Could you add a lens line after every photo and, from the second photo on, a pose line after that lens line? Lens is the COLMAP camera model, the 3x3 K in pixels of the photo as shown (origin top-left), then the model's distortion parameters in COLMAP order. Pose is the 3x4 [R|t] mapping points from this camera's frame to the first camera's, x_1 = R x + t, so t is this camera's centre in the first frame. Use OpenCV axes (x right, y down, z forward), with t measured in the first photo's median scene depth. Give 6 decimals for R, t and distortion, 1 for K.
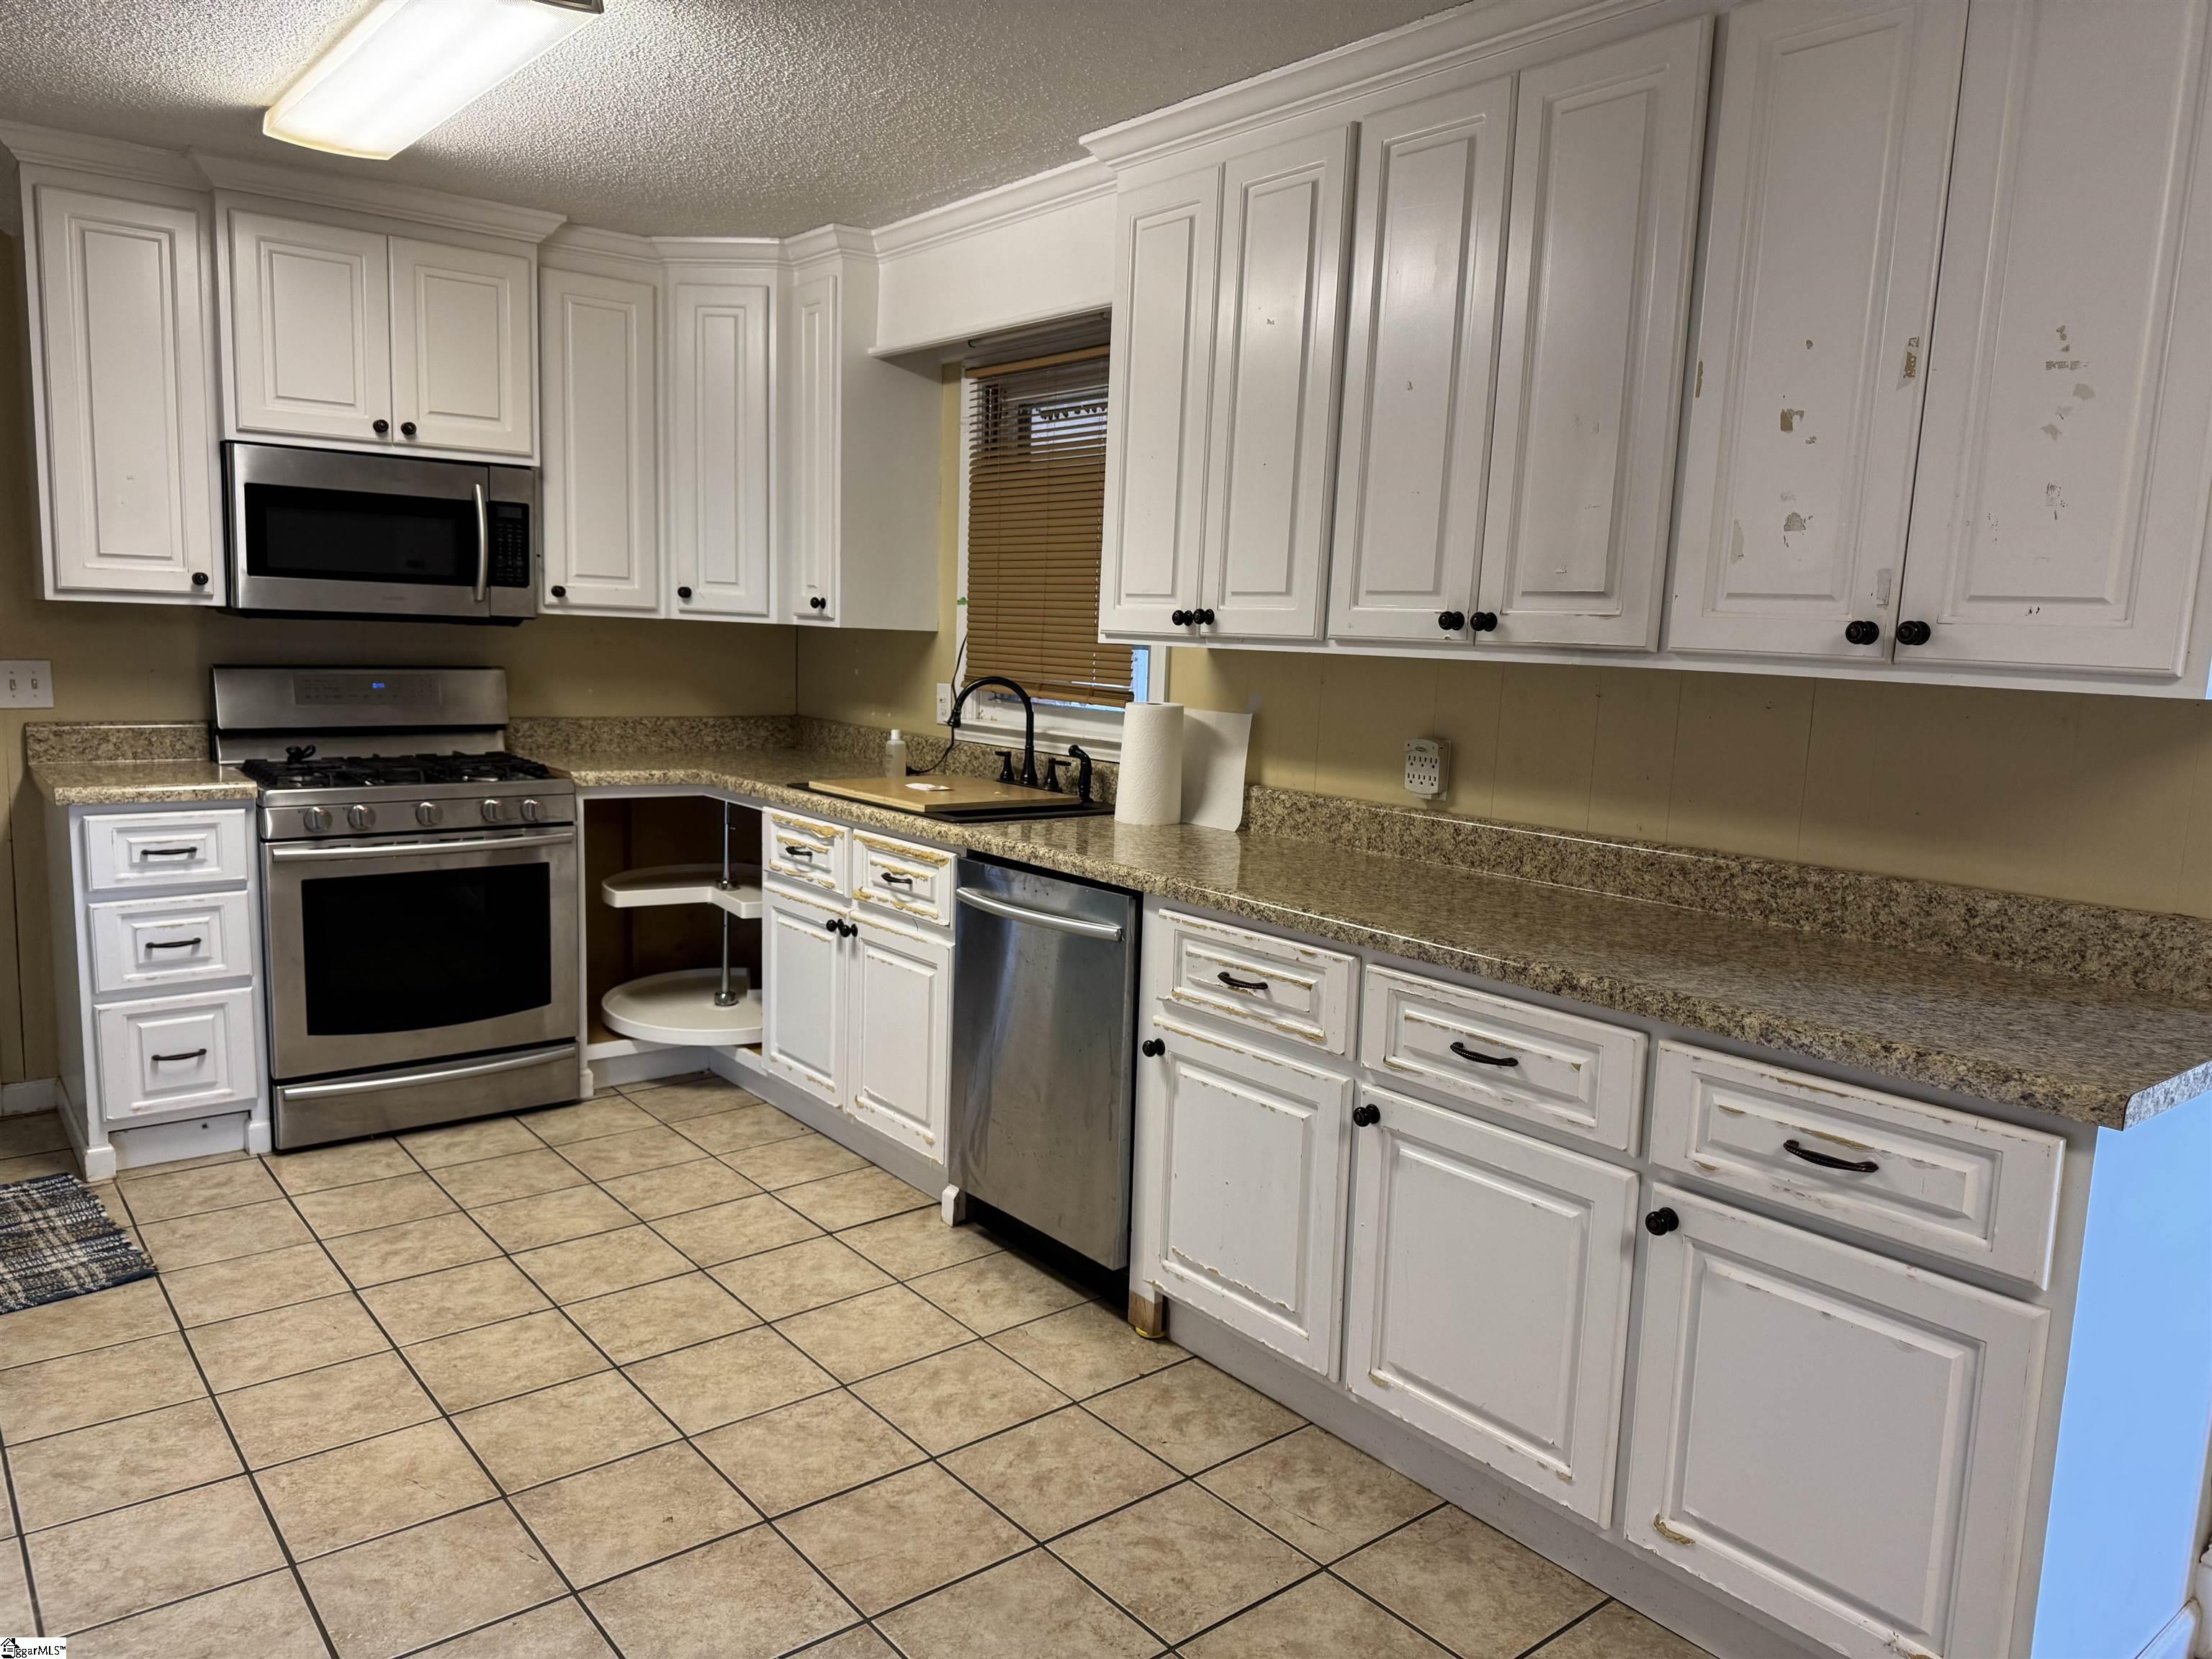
lens RADIAL K [[1570.0, 0, 1109.1], [0, 1570.0, 848.1], [0, 0, 1]] dist [0.042638, -0.034663]
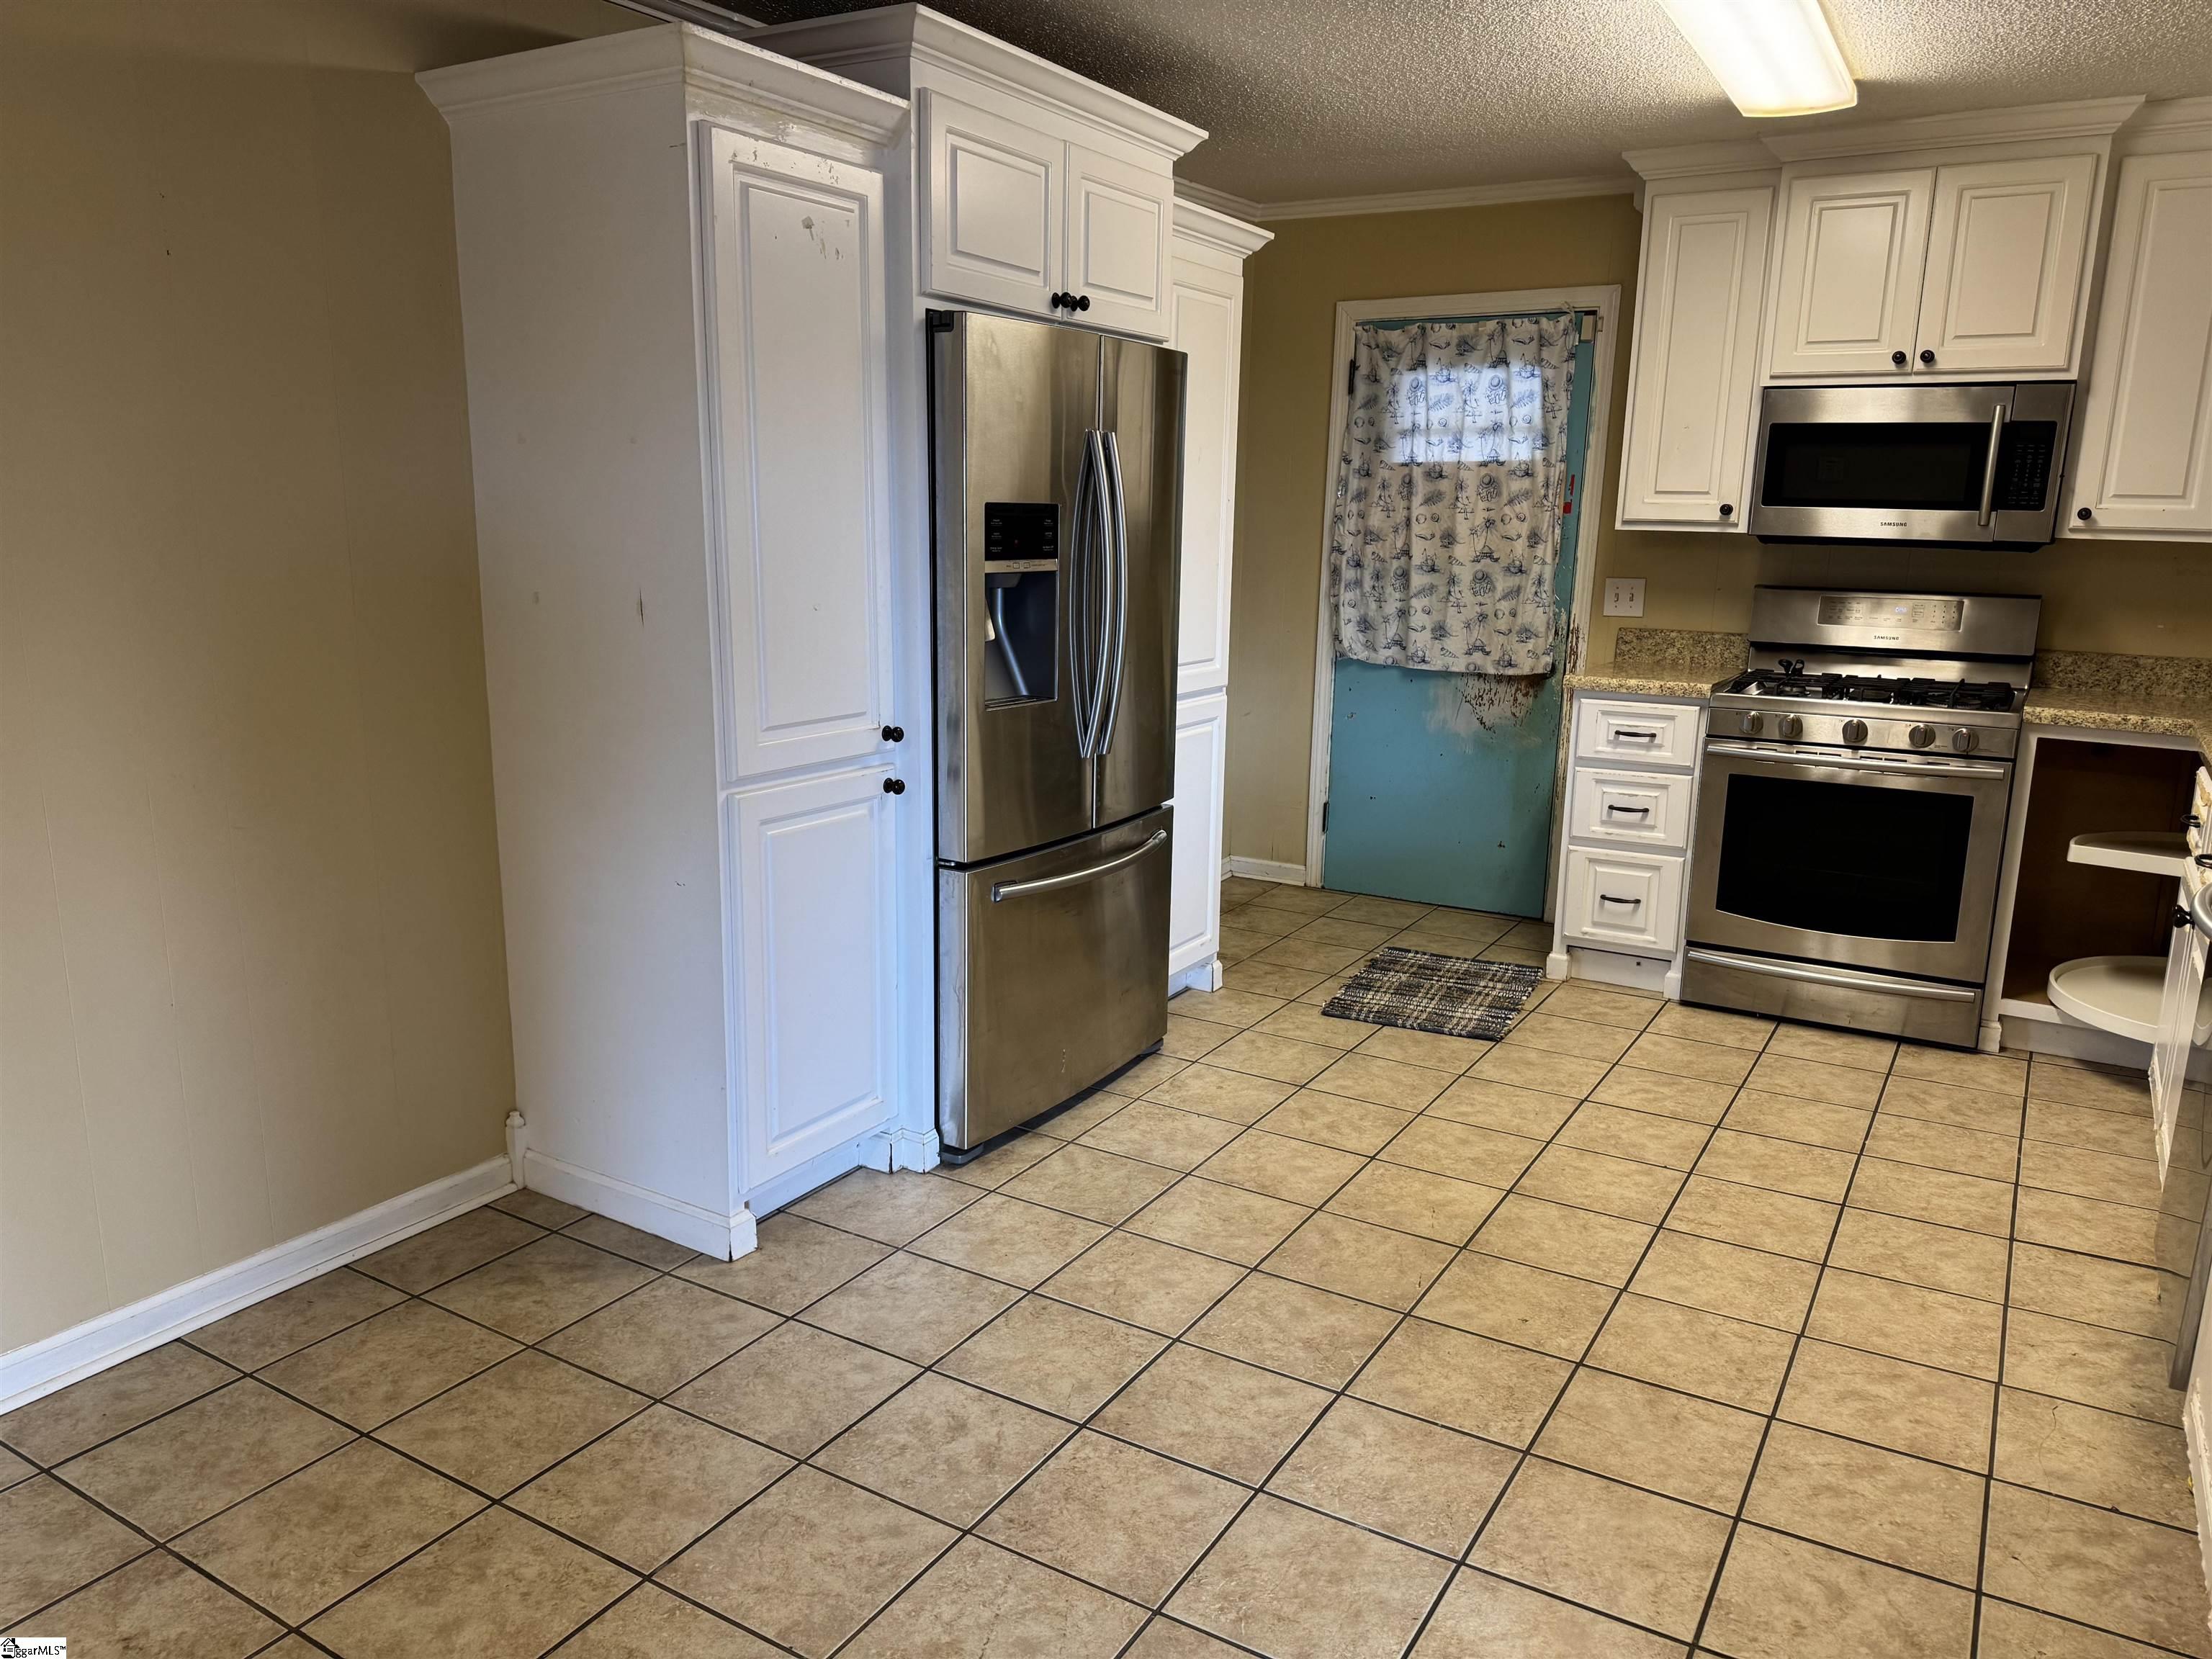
lens RADIAL K [[1570.0, 0, 1101.0], [0, 1570.0, 836.3], [0, 0, 1]] dist [0.042638, -0.034663]
pose [[0.346200, 0.168008, -0.922995, 0.398812], [-0.143493, 0.981741, 0.124879, -0.013106], [0.927122, 0.089210, 0.363986, 0.172337]]
